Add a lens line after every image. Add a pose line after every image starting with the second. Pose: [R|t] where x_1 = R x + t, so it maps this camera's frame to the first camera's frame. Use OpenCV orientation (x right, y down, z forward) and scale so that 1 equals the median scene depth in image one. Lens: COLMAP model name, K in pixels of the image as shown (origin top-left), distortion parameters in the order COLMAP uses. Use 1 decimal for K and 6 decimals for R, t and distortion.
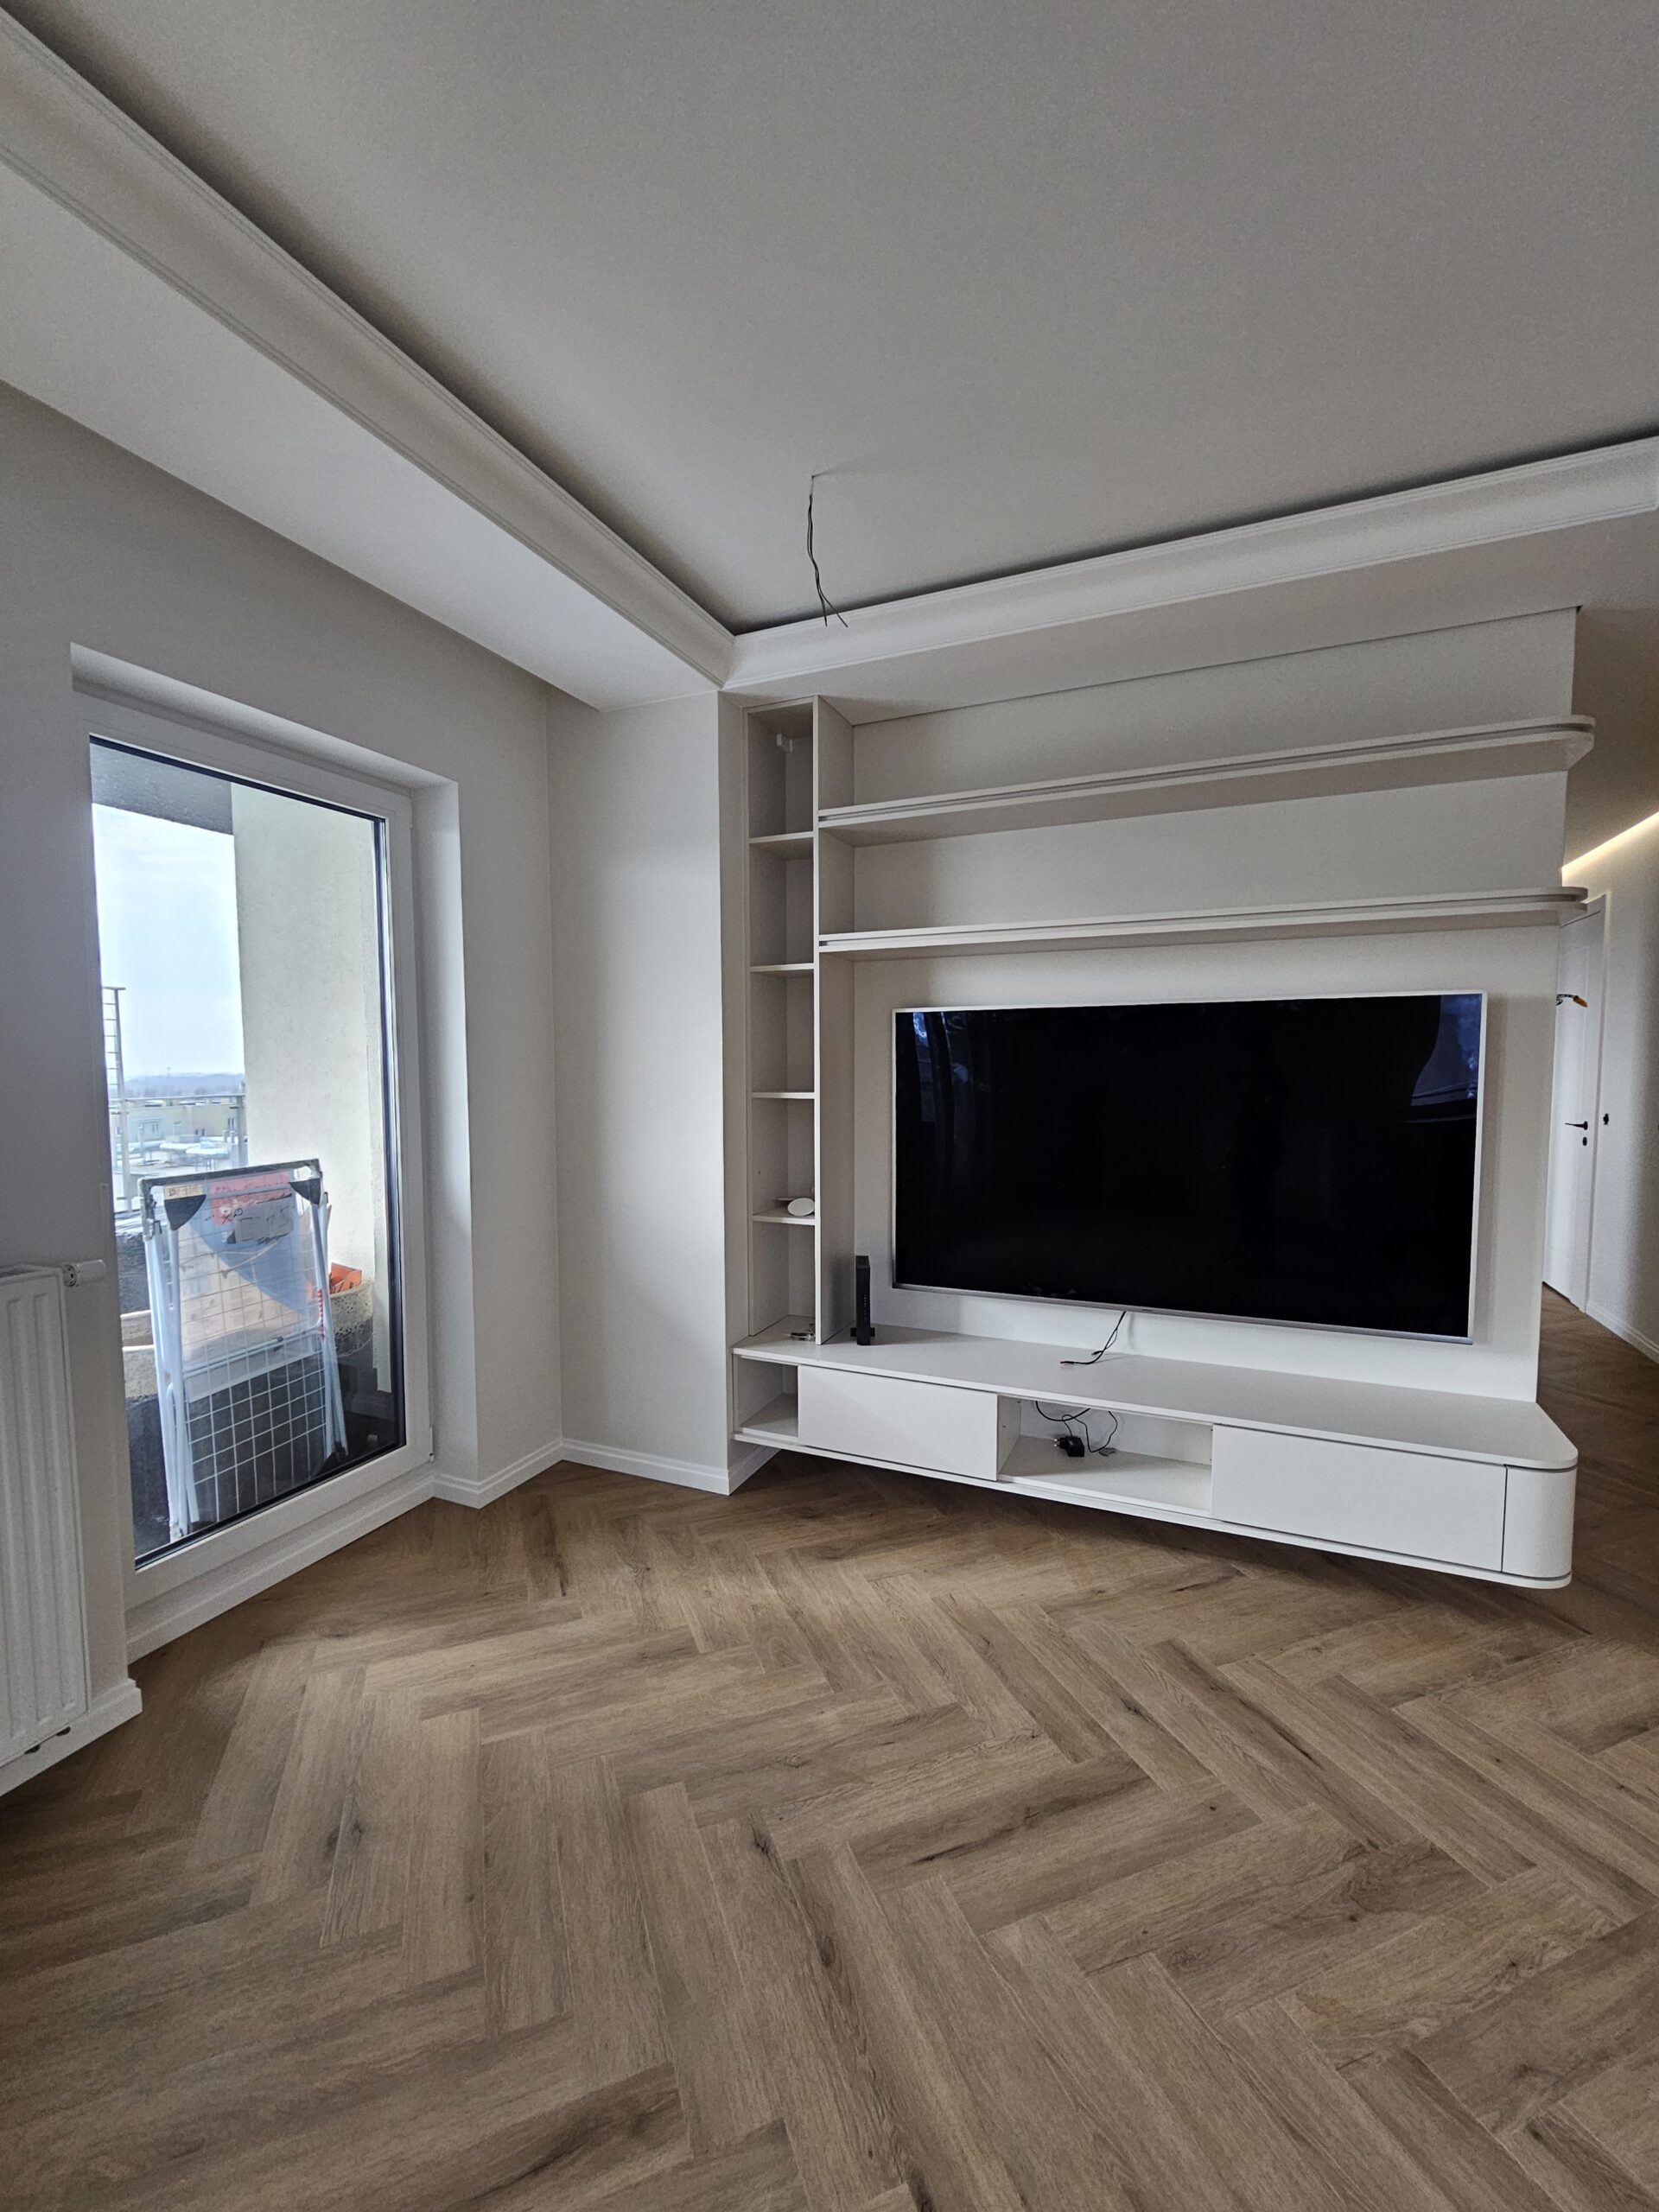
lens RADIAL K [[905.1, 0, 830.5], [0, 905.1, 1119.4], [0, 0, 1]] dist [-0.002533, 0.000900]
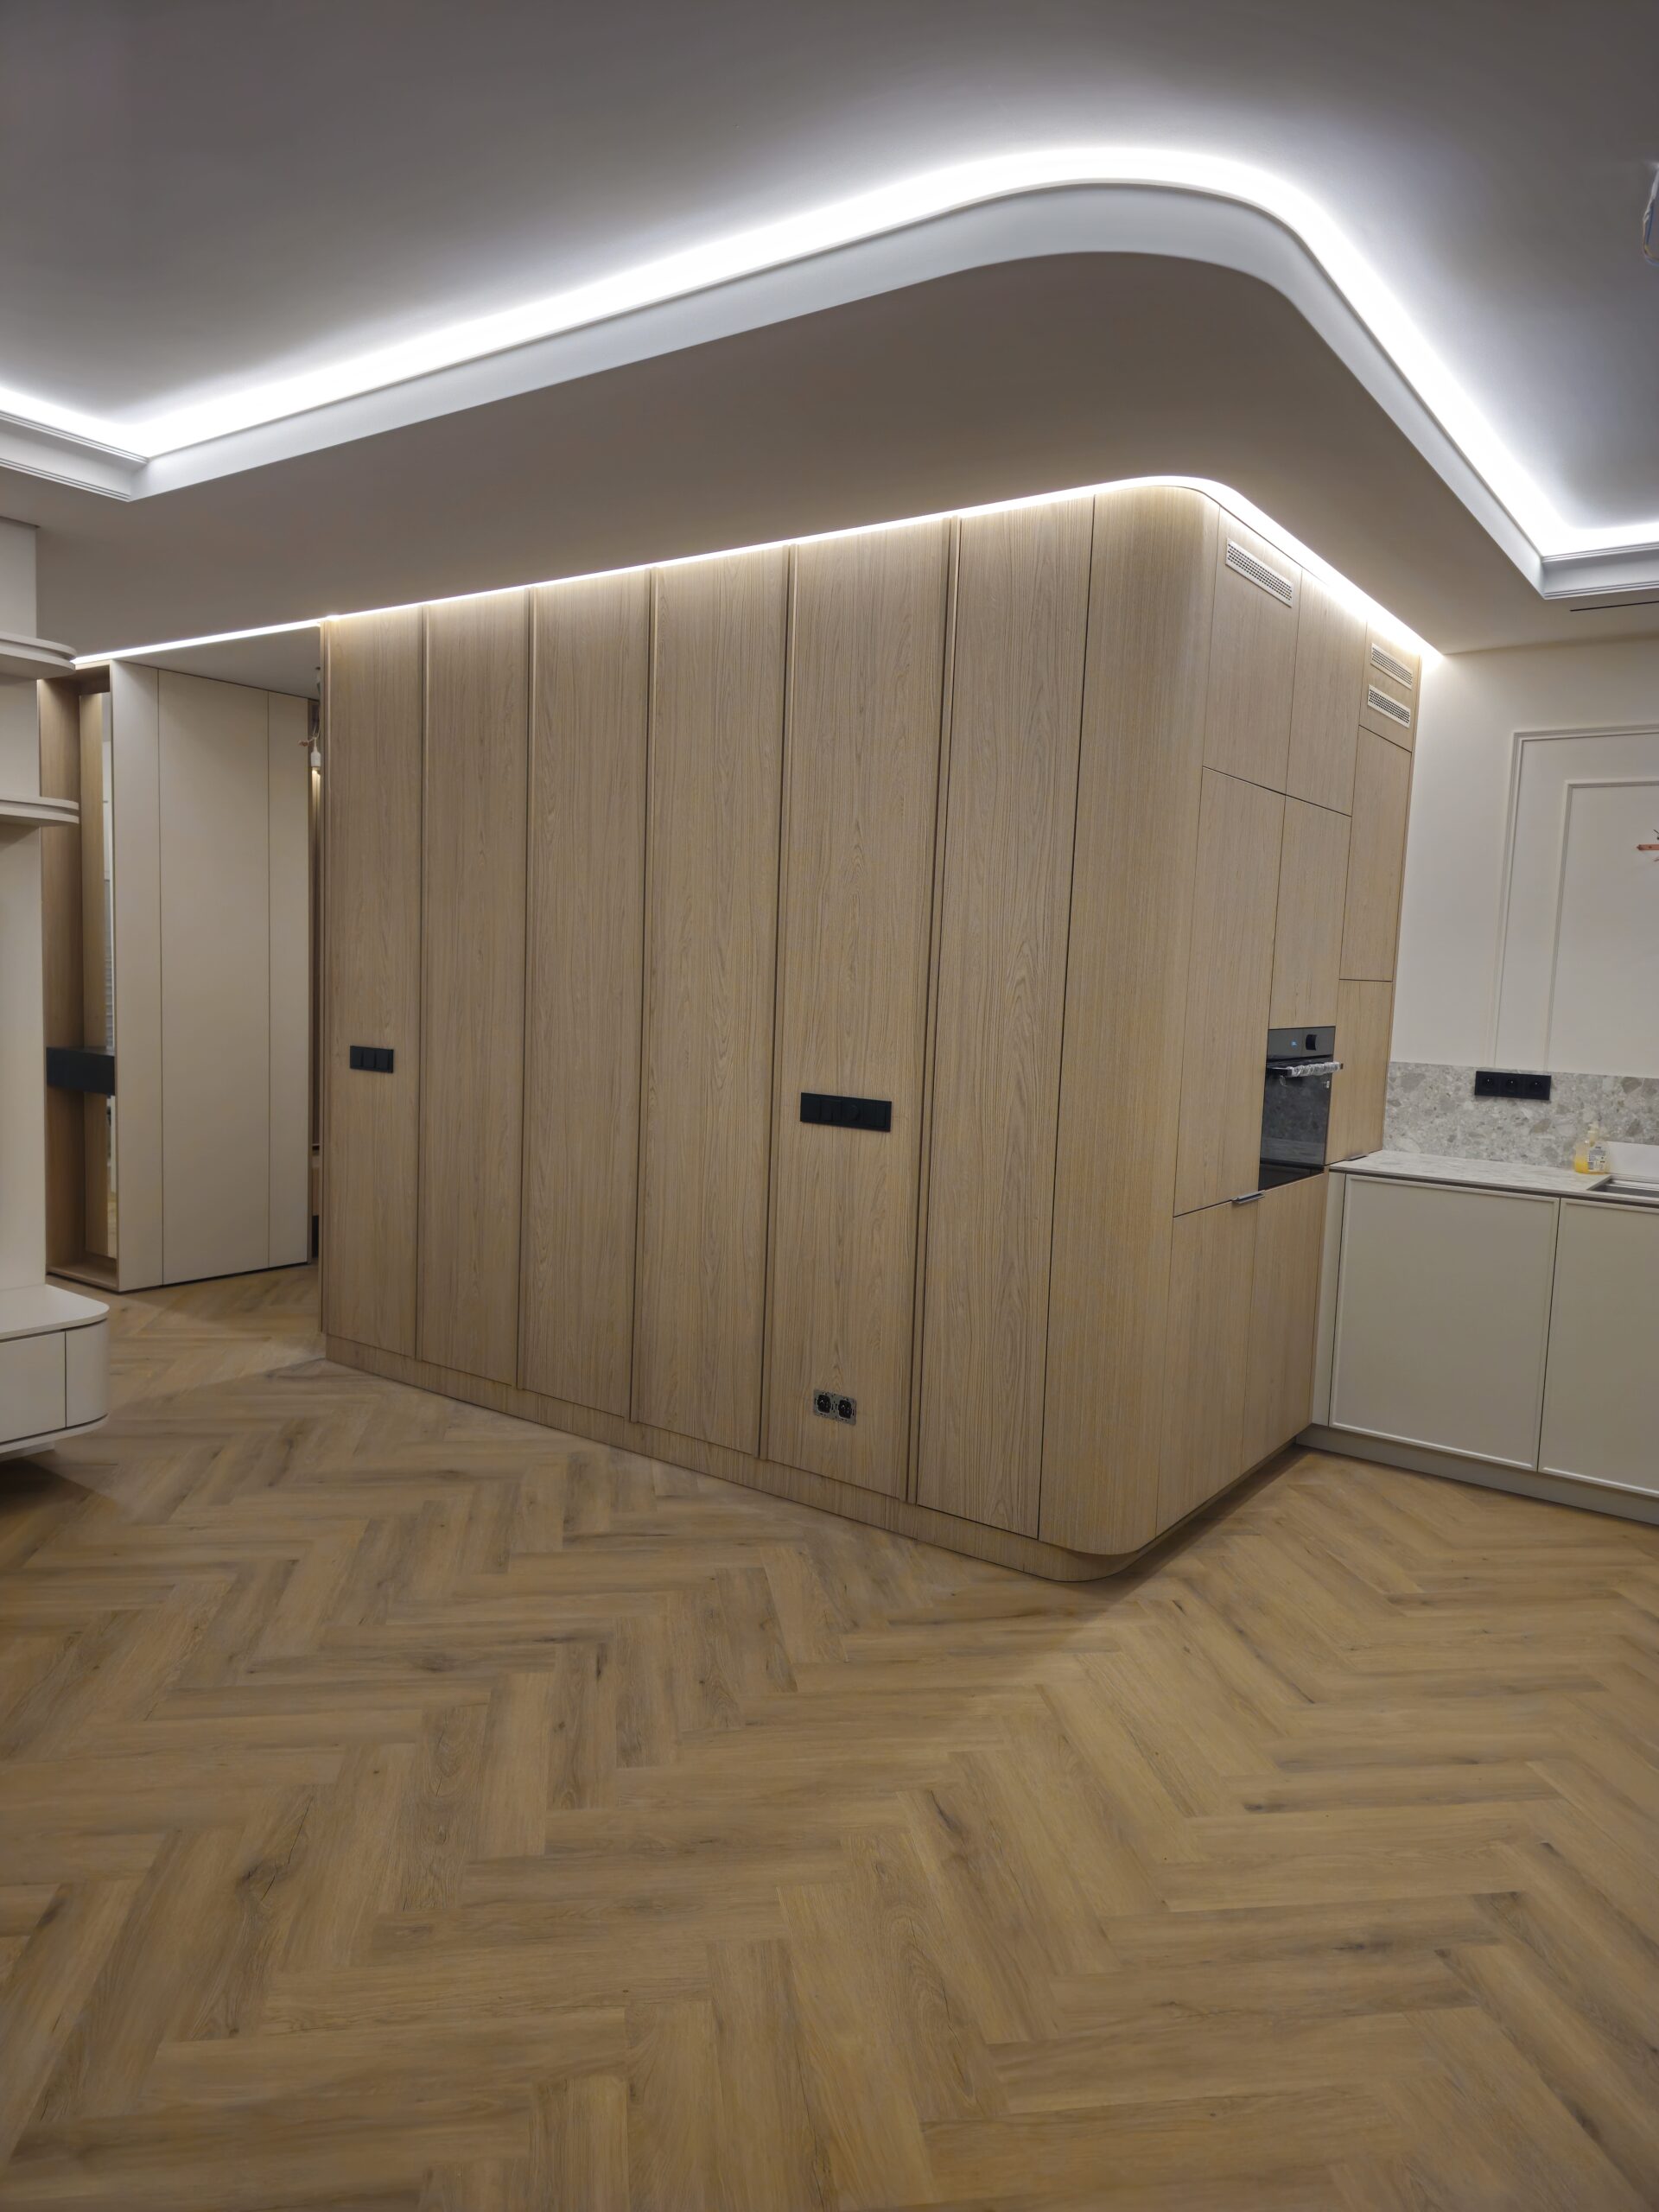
lens RADIAL K [[1436.0, 0, 830.7], [0, 1436.0, 1110.9], [0, 0, 1]] dist [0.066723, -0.066227]
pose [[0.209222, -0.086347, 0.974048, -0.772704], [0.015840, 0.996262, 0.084914, -0.012404], [-0.977740, -0.002337, 0.209808, -0.276258]]
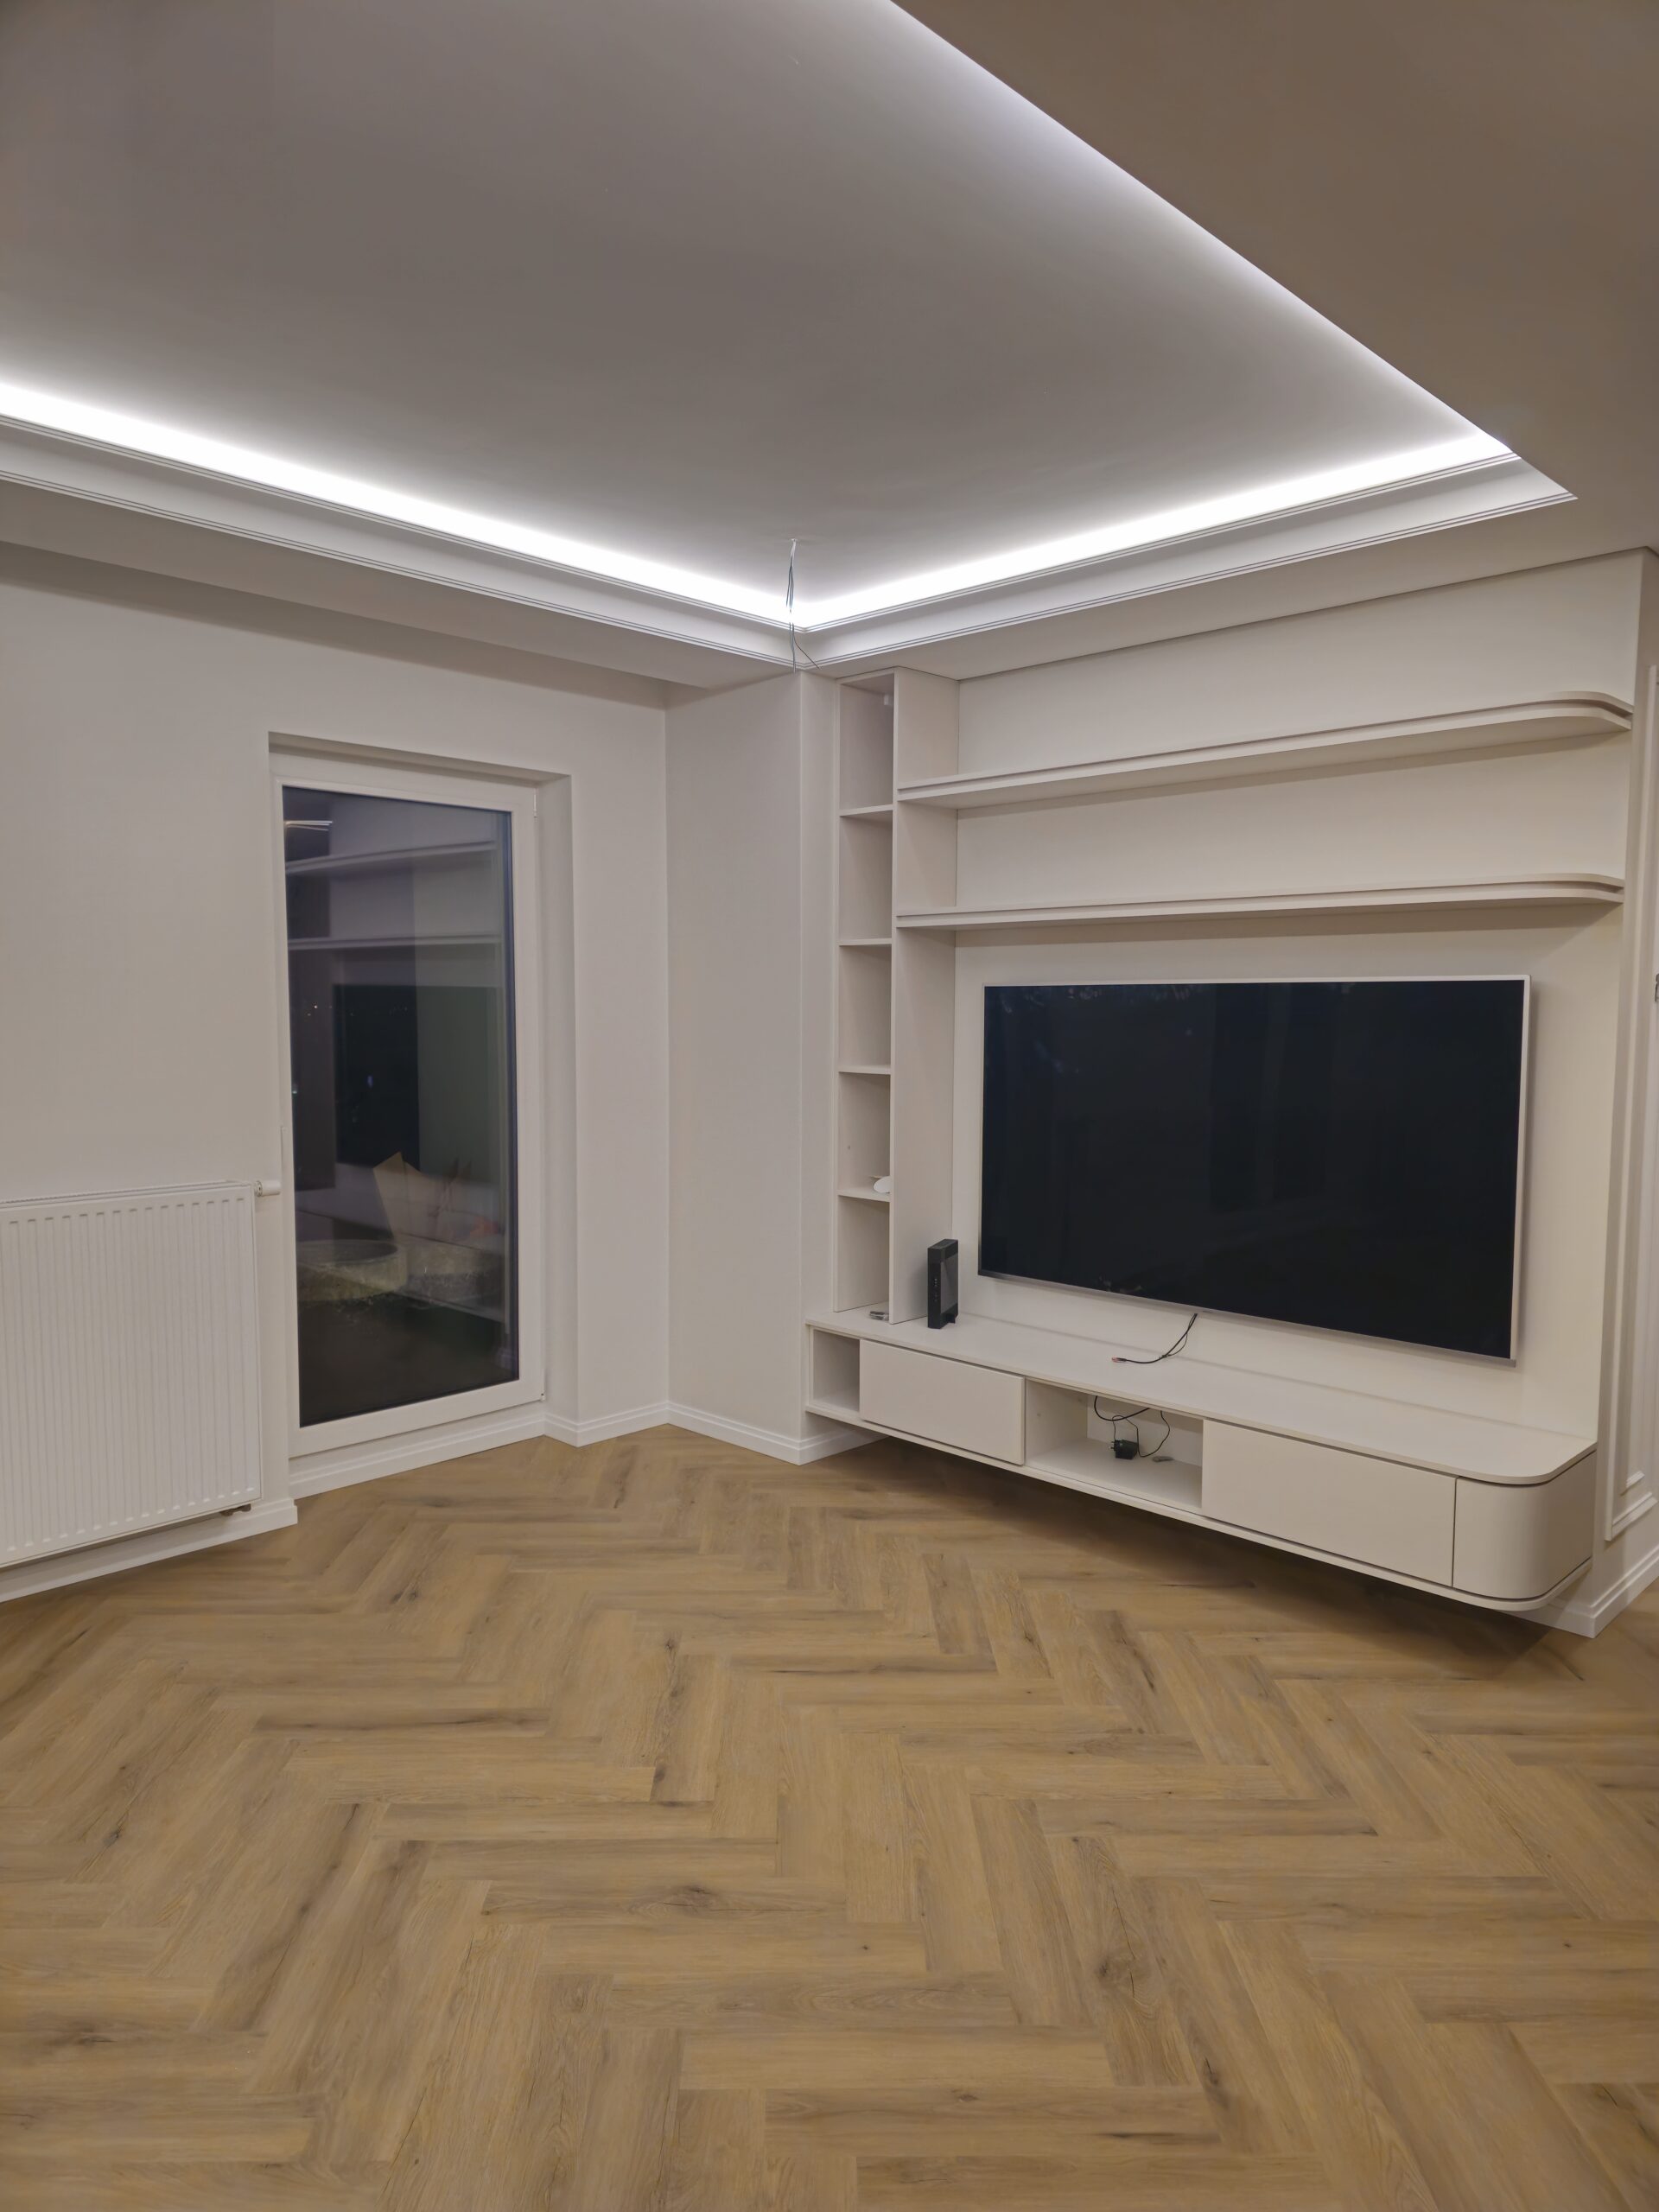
lens RADIAL K [[1450.7, 0, 865.0], [0, 1450.7, 1112.2], [0, 0, 1]] dist [0.044452, -0.047955]
pose [[0.941790, 0.036529, -0.334210, 0.684981], [-0.030980, 0.999280, 0.021921, -0.021523], [0.334770, -0.010291, 0.942243, -0.704943]]
